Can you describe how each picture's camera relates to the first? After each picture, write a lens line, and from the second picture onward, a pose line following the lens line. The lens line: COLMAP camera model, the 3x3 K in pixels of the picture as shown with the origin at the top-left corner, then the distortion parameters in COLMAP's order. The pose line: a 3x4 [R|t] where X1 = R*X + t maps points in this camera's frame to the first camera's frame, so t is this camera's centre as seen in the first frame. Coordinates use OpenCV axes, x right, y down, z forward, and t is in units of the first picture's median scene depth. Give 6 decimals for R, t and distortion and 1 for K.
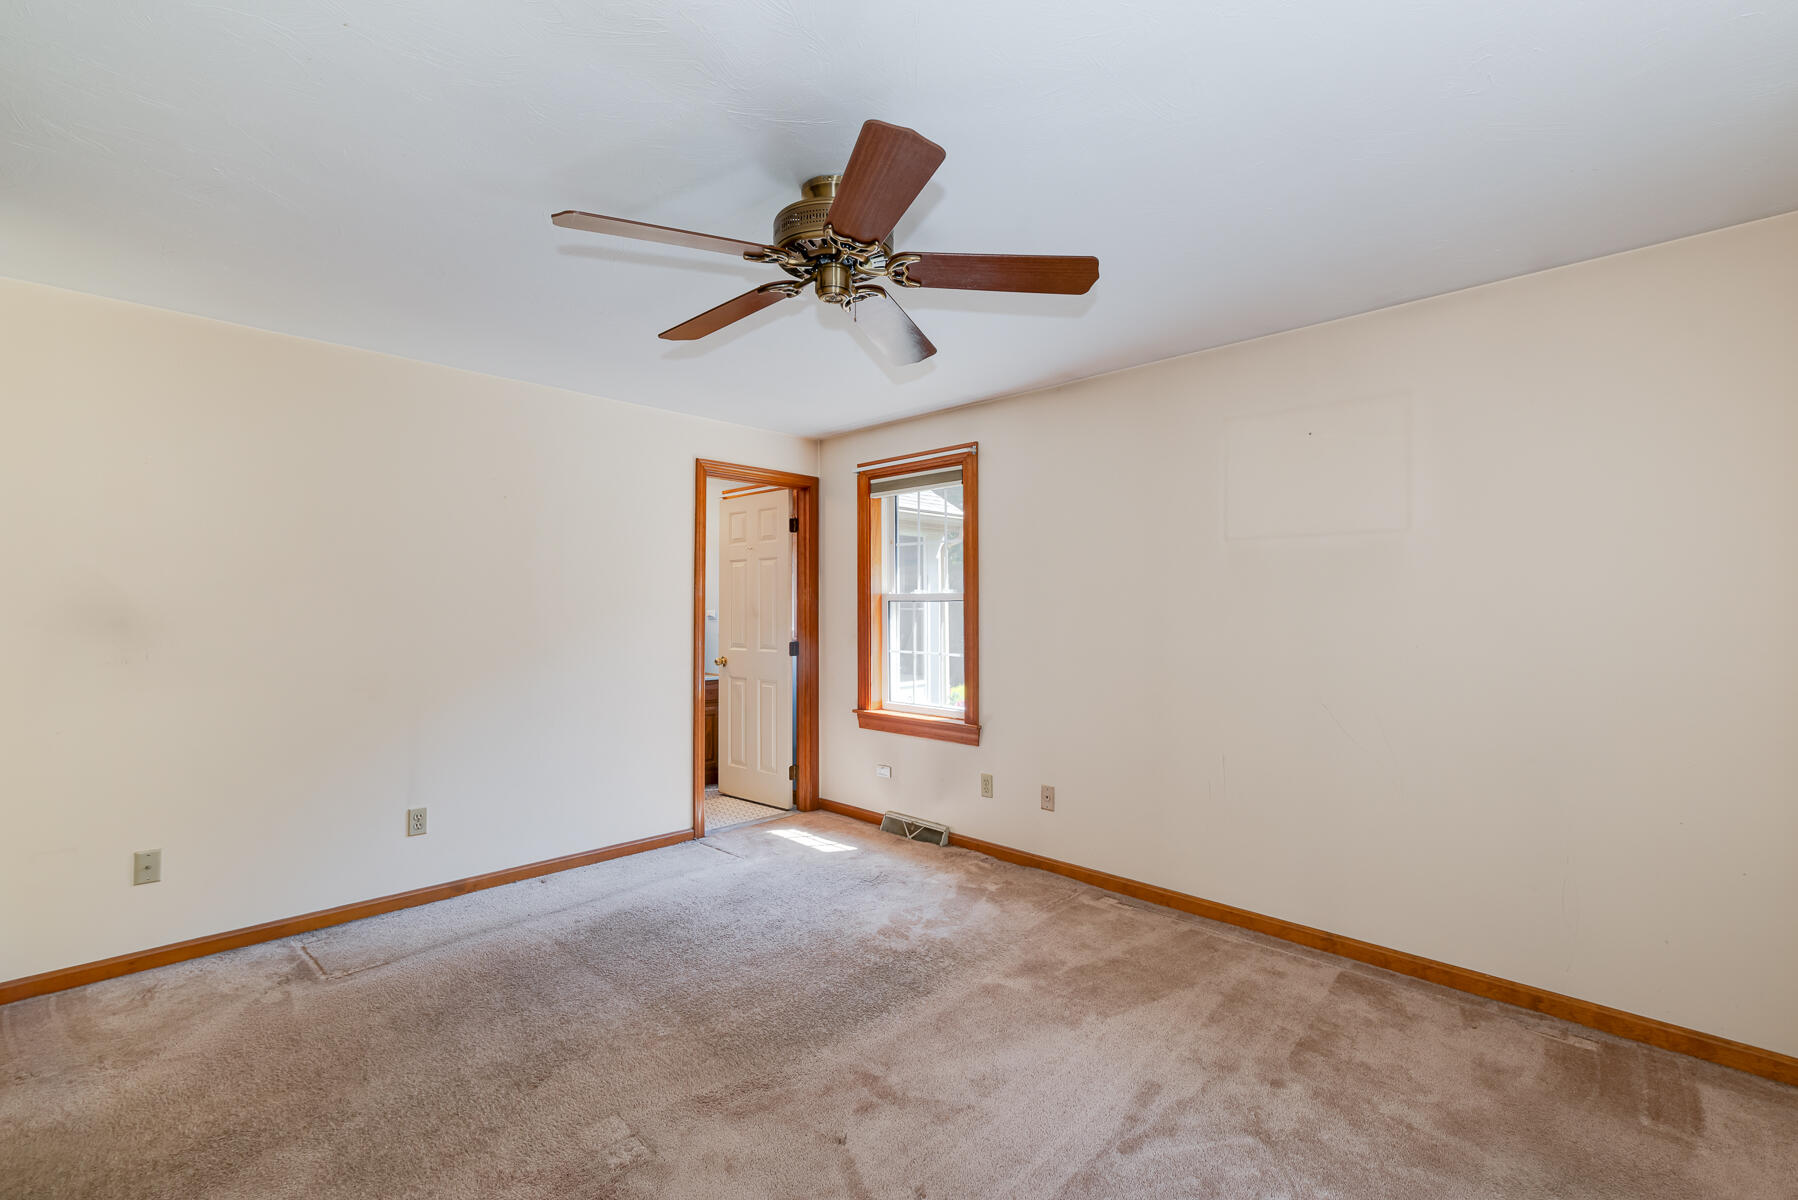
lens RADIAL K [[783.3, 0, 907.5], [0, 783.3, 602.3], [0, 0, 1]] dist [0.000929, 0.000656]
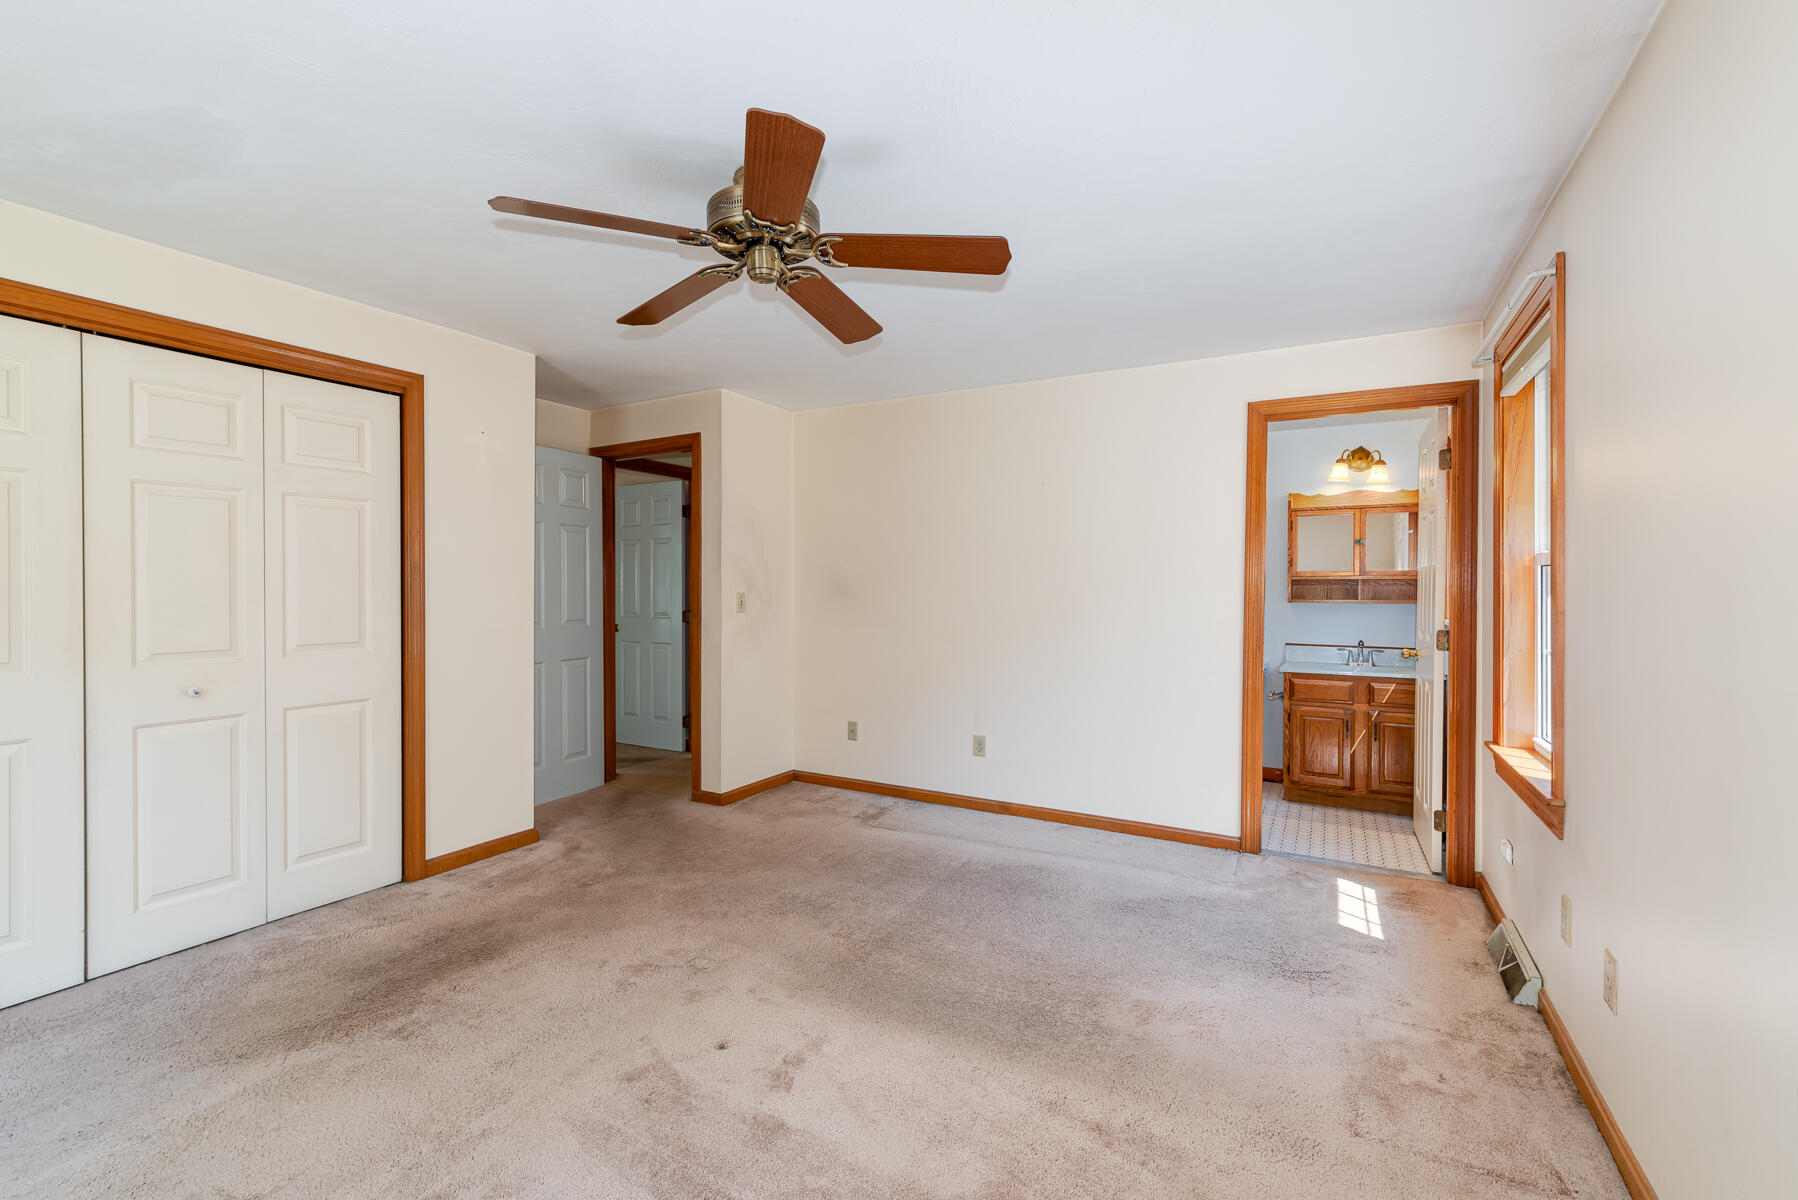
lens RADIAL K [[789.7, 0, 868.7], [0, 789.7, 587.2], [0, 0, 1]] dist [-0.000482, -0.000171]
pose [[0.235649, 0.005467, -0.971823, 0.677533], [0.005988, 0.999957, 0.007078, 0.009302], [0.971820, -0.007487, 0.235606, 0.587464]]
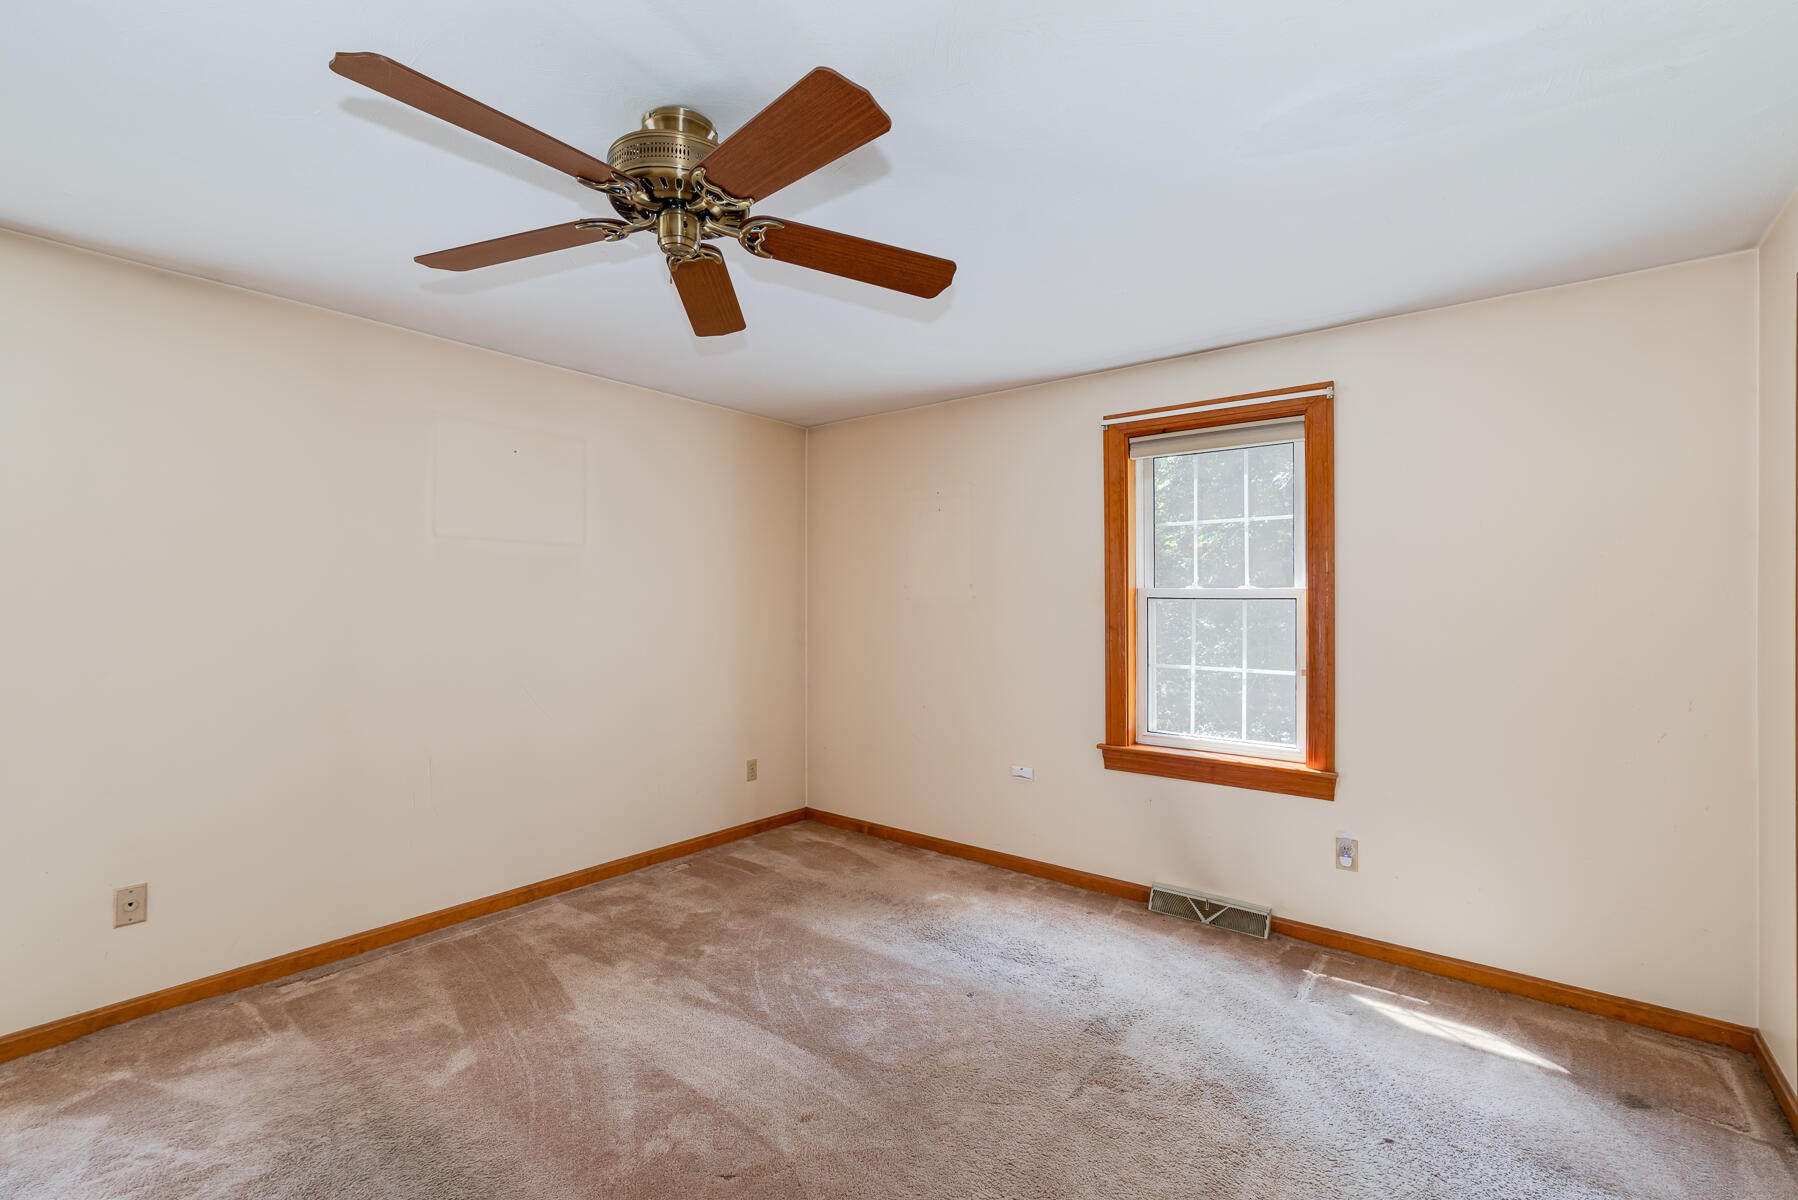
lens RADIAL K [[783.3, 0, 907.5], [0, 783.3, 602.3], [0, 0, 1]] dist [0.000929, 0.000656]
pose [[-0.116045, -0.001473, 0.993243, -0.663847], [-0.009448, 0.999955, 0.000379, -0.002754], [-0.993199, -0.009340, -0.116053, 0.569915]]
